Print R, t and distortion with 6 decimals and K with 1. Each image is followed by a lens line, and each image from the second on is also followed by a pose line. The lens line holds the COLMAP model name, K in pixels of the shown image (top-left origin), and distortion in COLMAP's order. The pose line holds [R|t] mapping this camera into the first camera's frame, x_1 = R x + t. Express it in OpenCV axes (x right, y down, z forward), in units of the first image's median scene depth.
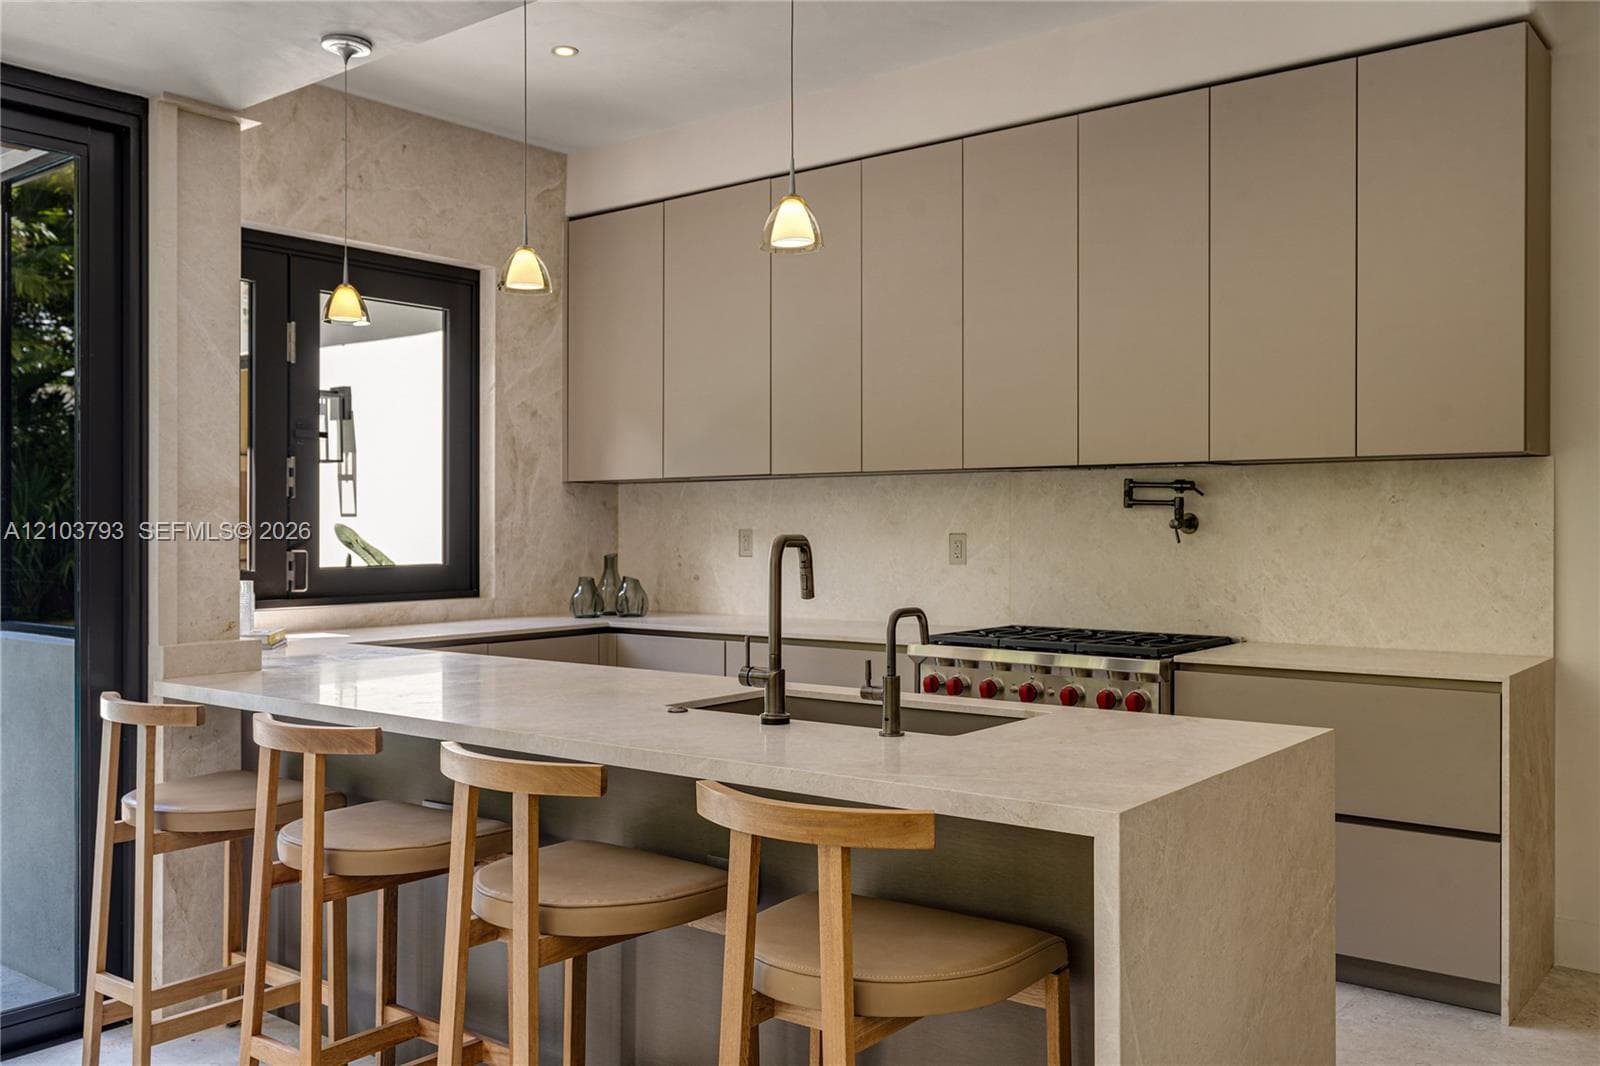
lens RADIAL K [[1366.6, 0, 800.4], [0, 1366.6, 541.7], [0, 0, 1]] dist [0.002987, 0.002038]
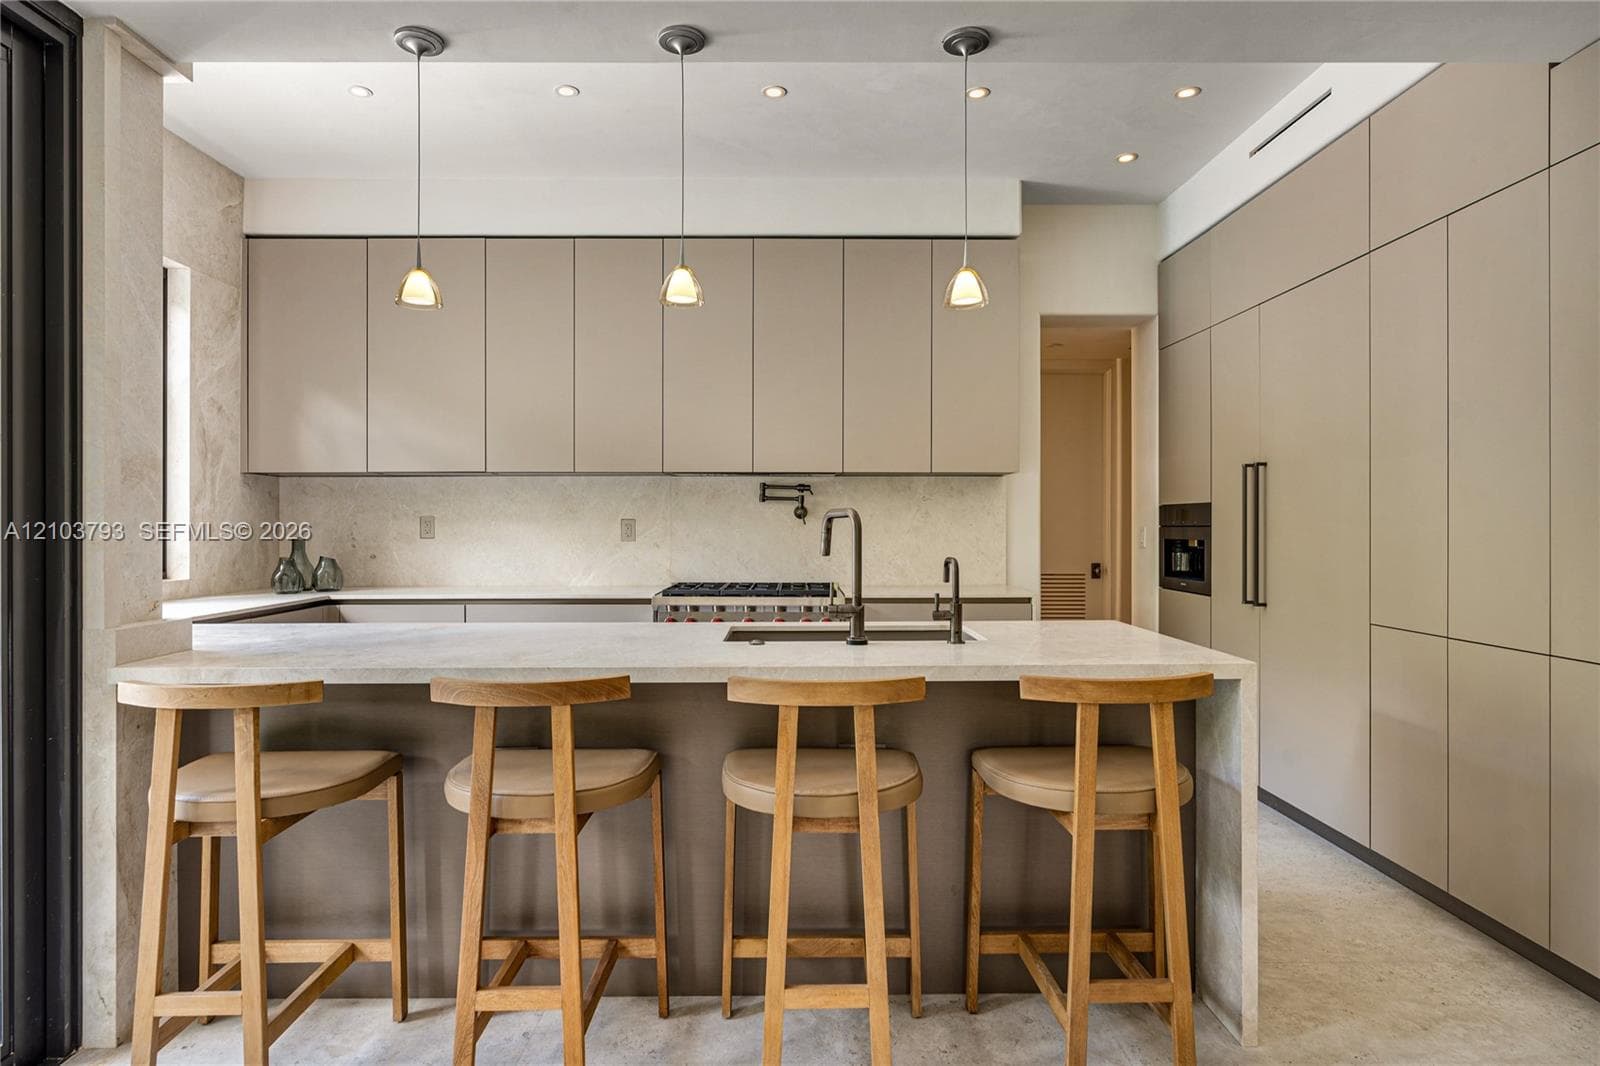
lens RADIAL K [[920.5, 0, 800.0], [0, 920.5, 533.0], [0, 0, 1]] dist [0.000671, 0.000472]
pose [[0.775815, -0.004622, 0.630943, -0.428957], [0.006636, 0.999978, -0.000834, 0.012602], [-0.630925, 0.004834, 0.775829, 0.200561]]
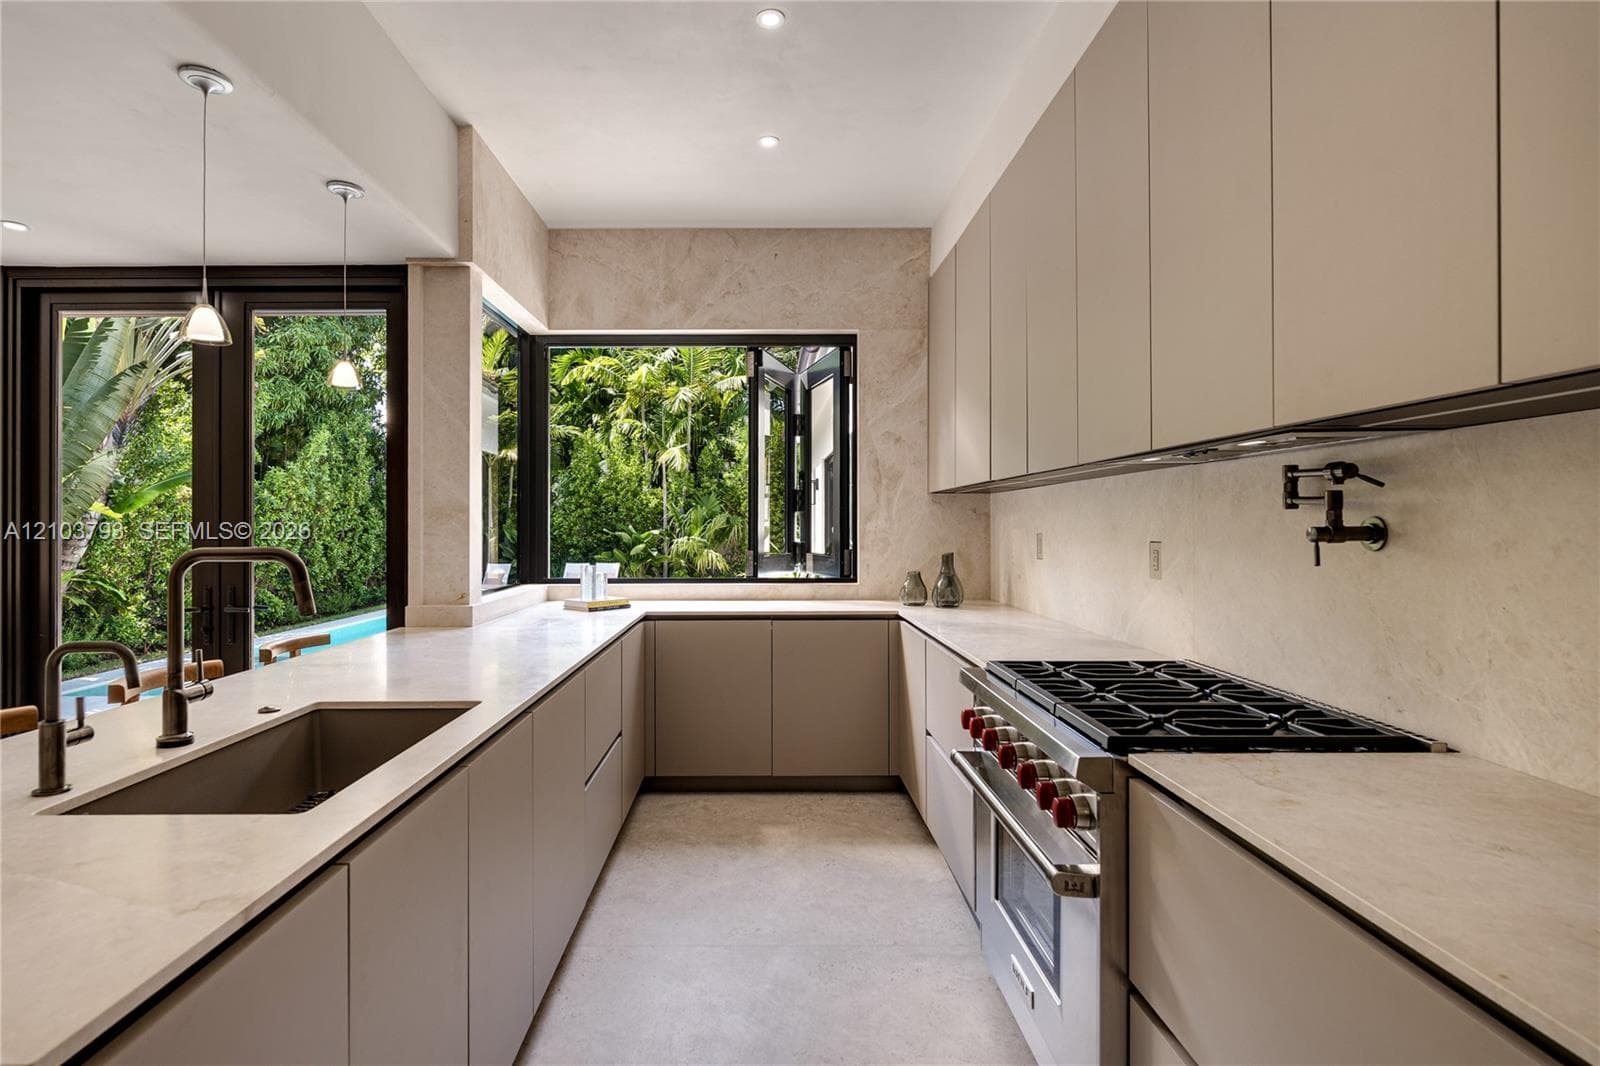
lens RADIAL K [[800.4, 0, 759.3], [0, 800.4, 522.7], [0, 0, 1]] dist [-0.001639, -0.000166]
pose [[0.619358, -0.000582, -0.785108, 0.438898], [-0.008551, 0.999935, -0.007487, -0.014799], [0.785062, 0.011351, 0.619313, 0.633245]]
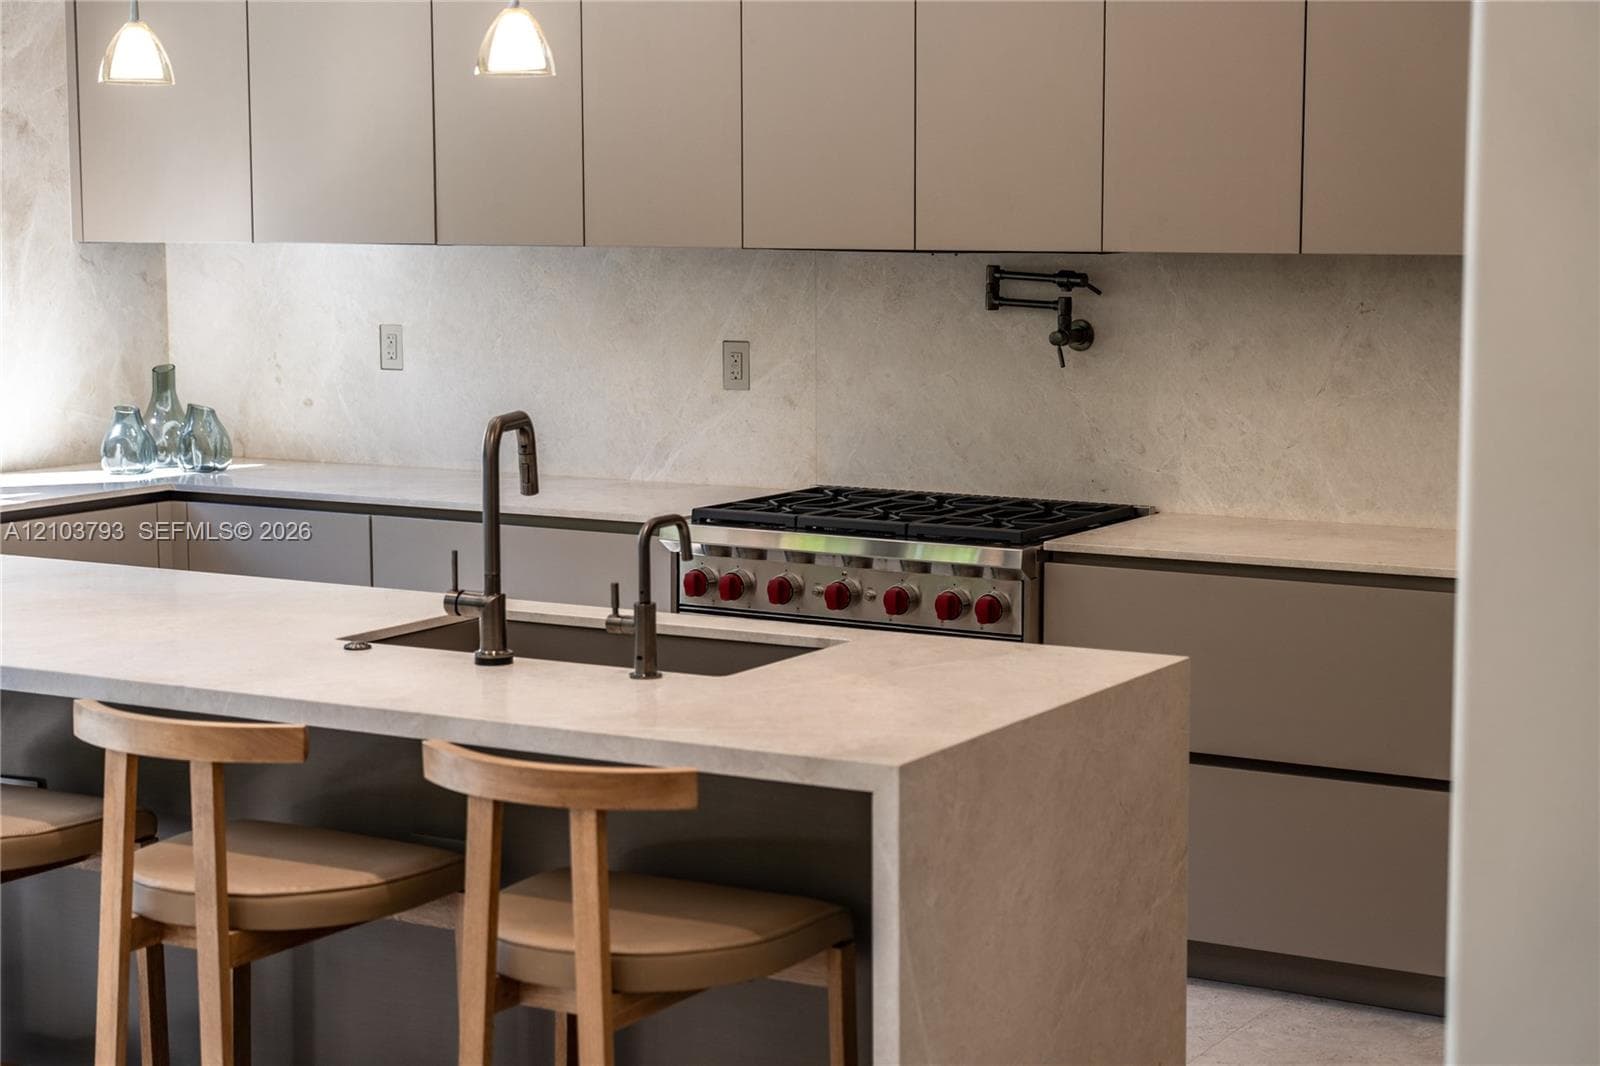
lens RADIAL K [[2821.5, 0, 800.0], [0, 2821.5, 533.0], [0, 0, 1]] dist [0.029443, 0.164693]
pose [[0.991260, -0.015517, 0.131004, -0.036030], [0.001292, 0.994152, 0.107980, -0.073768], [-0.131914, -0.106867, 0.985484, -0.385226]]
